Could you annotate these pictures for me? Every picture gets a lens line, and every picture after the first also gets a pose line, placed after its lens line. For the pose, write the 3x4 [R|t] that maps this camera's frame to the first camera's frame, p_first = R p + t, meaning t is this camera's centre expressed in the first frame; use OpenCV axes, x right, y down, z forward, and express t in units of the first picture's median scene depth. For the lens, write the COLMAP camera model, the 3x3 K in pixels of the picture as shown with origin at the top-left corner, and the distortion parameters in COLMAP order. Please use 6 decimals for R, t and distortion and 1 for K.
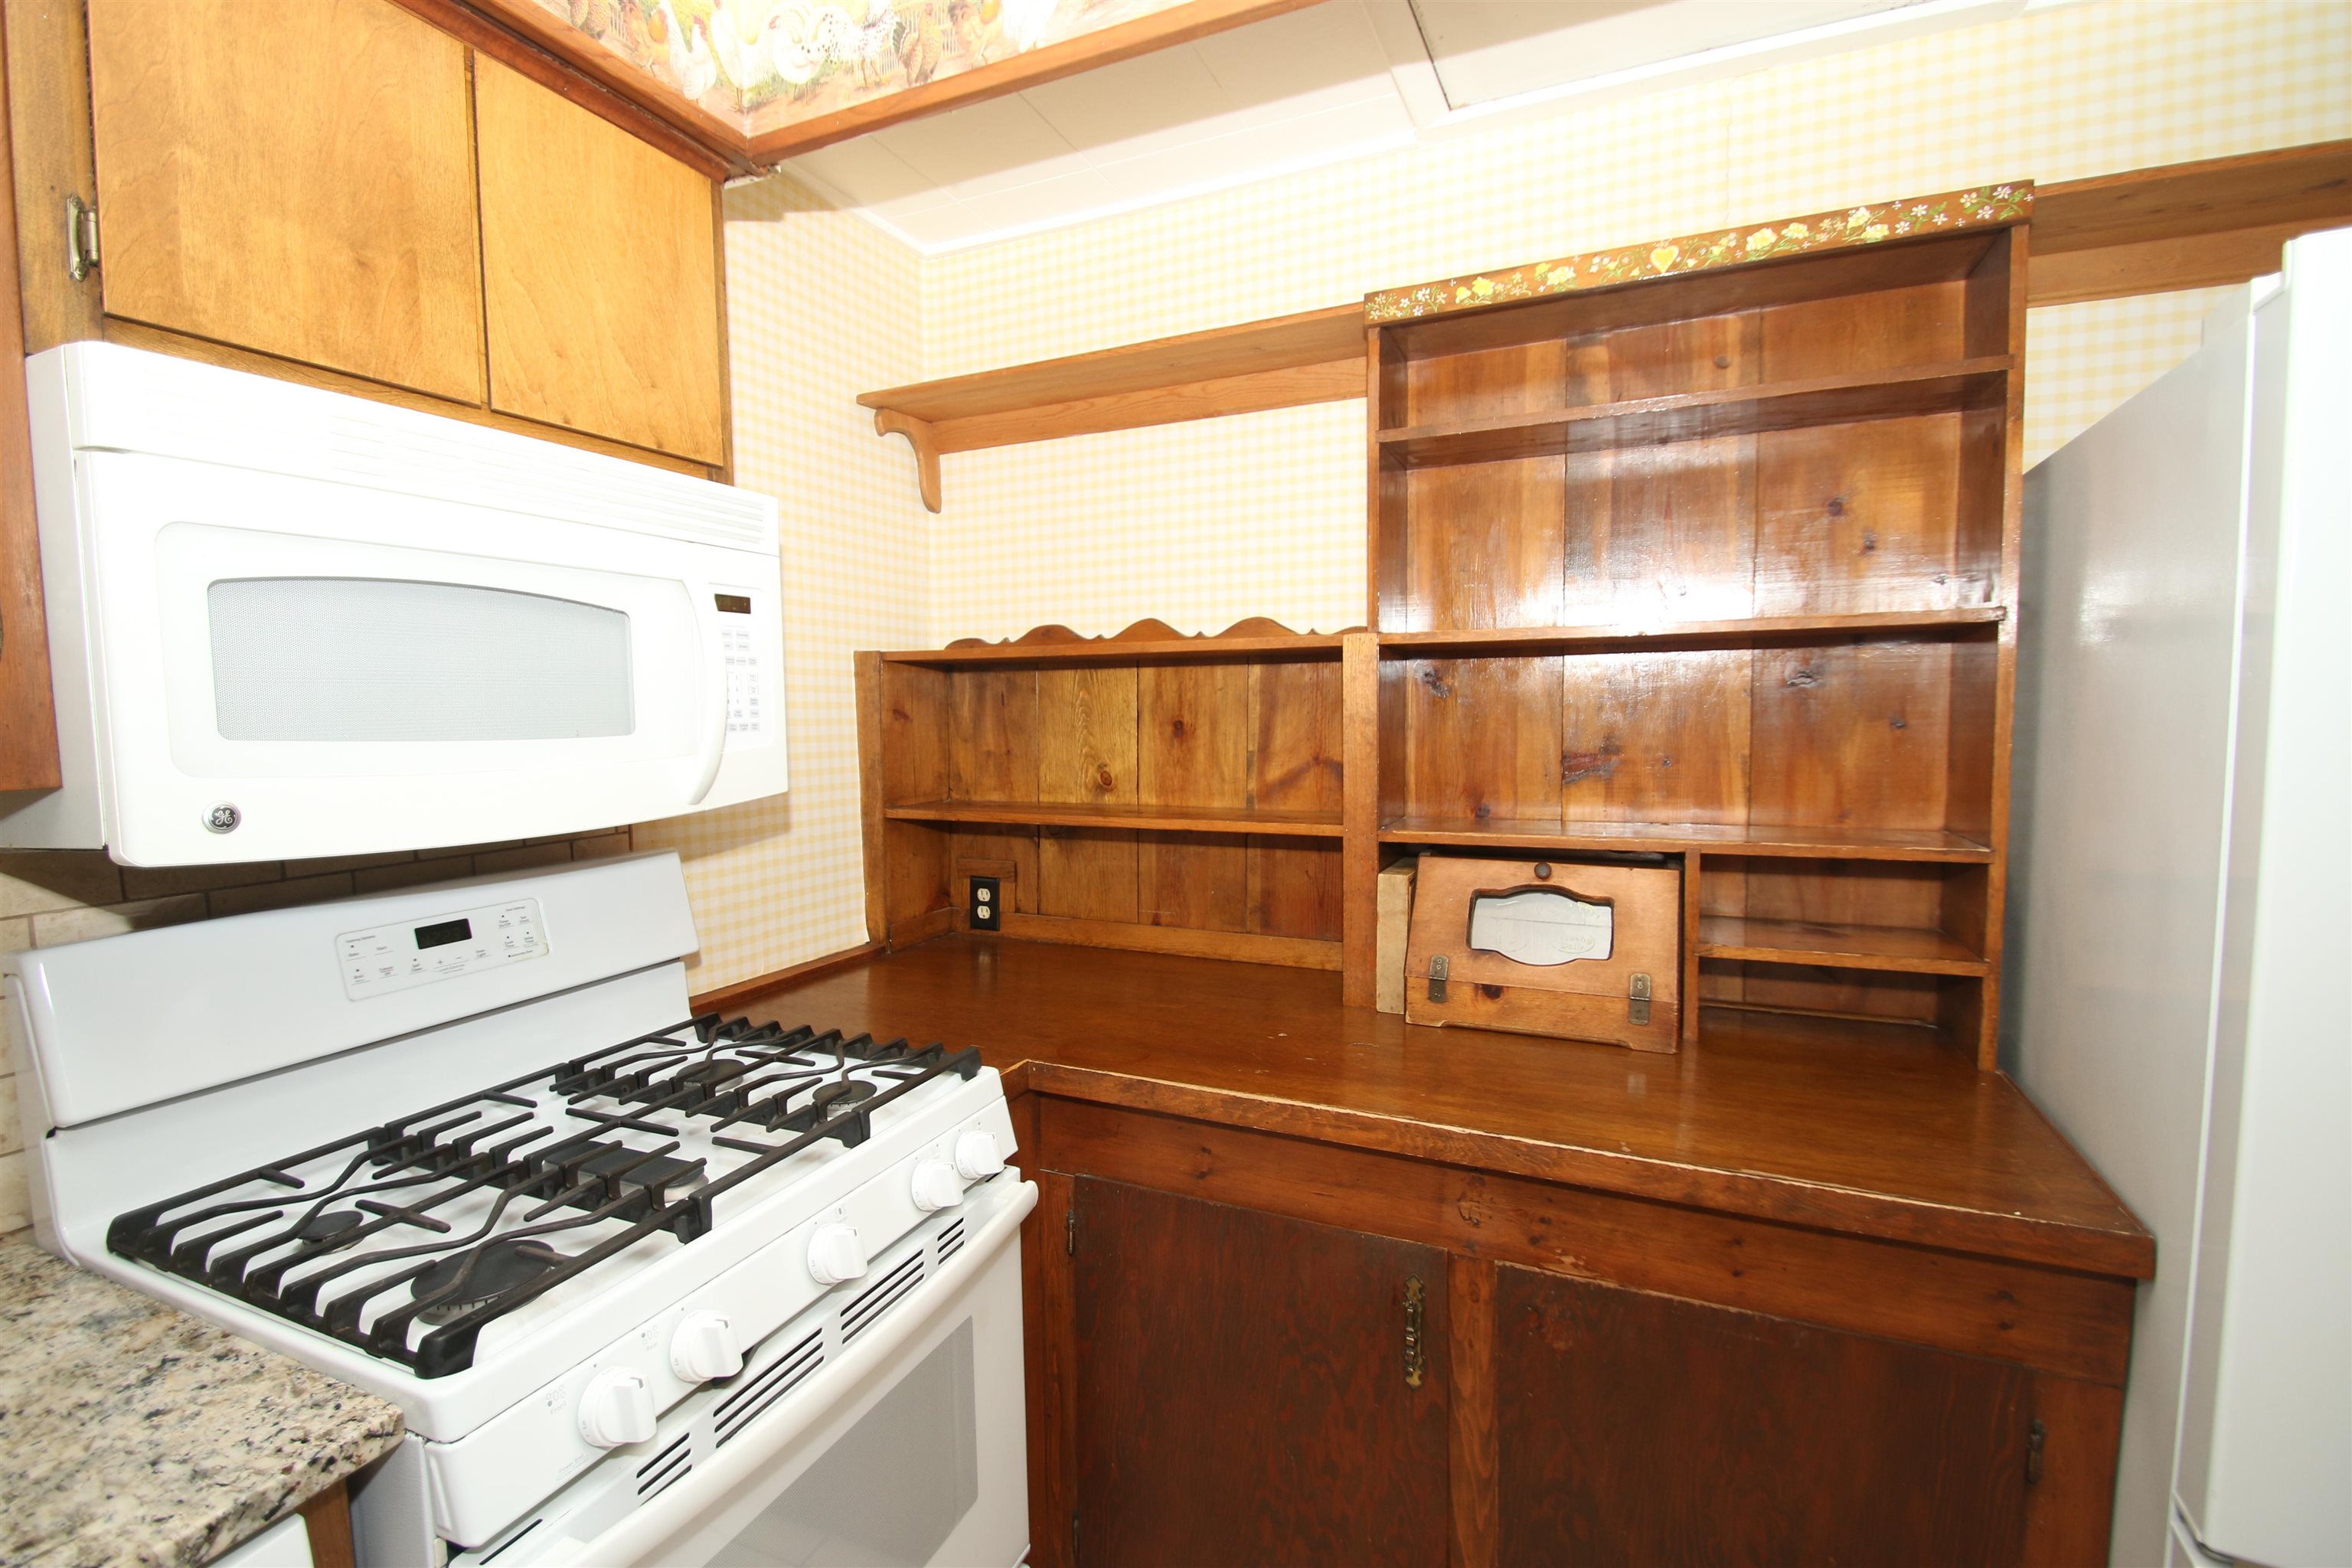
lens RADIAL K [[1084.5, 0, 1130.8], [0, 1084.5, 788.5], [0, 0, 1]] dist [0.015137, -0.017991]
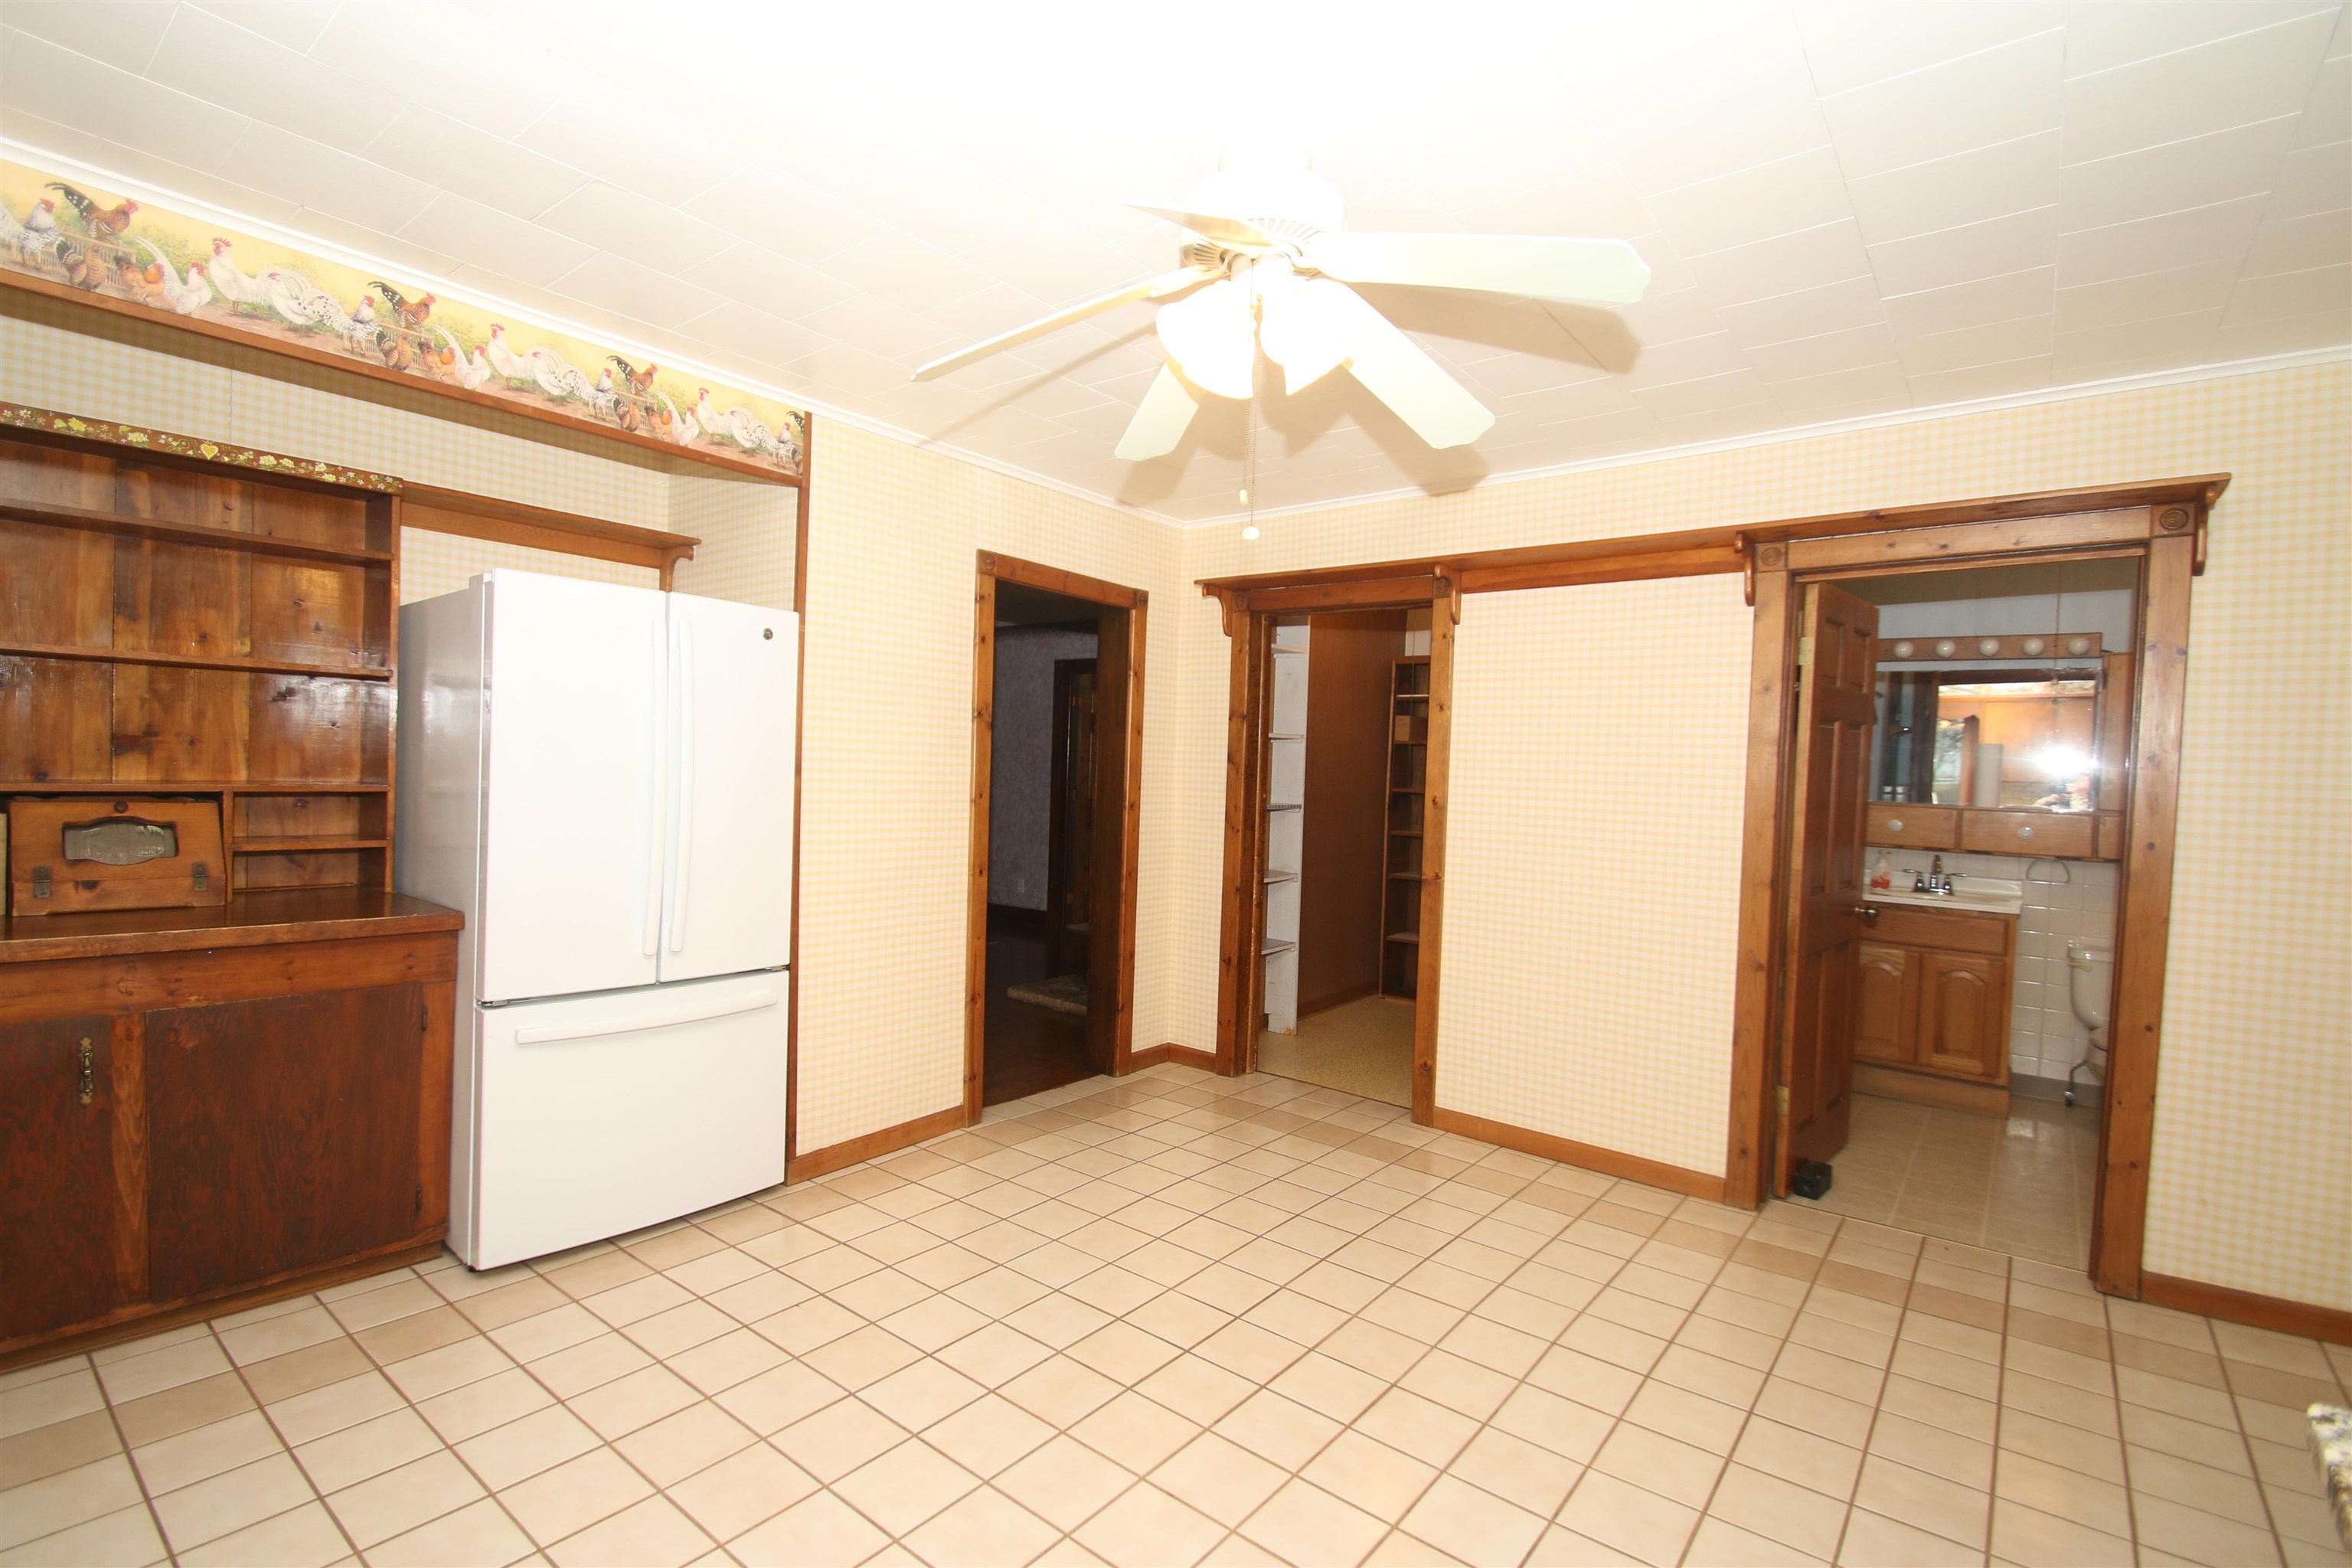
lens RADIAL K [[1084.5, 0, 1130.8], [0, 1084.5, 788.5], [0, 0, 1]] dist [0.015137, -0.017991]
pose [[0.246626, 0.004472, 0.969100, -0.887557], [0.034679, 0.999308, -0.013437, 0.139746], [-0.968490, 0.036921, 0.246300, -0.902950]]
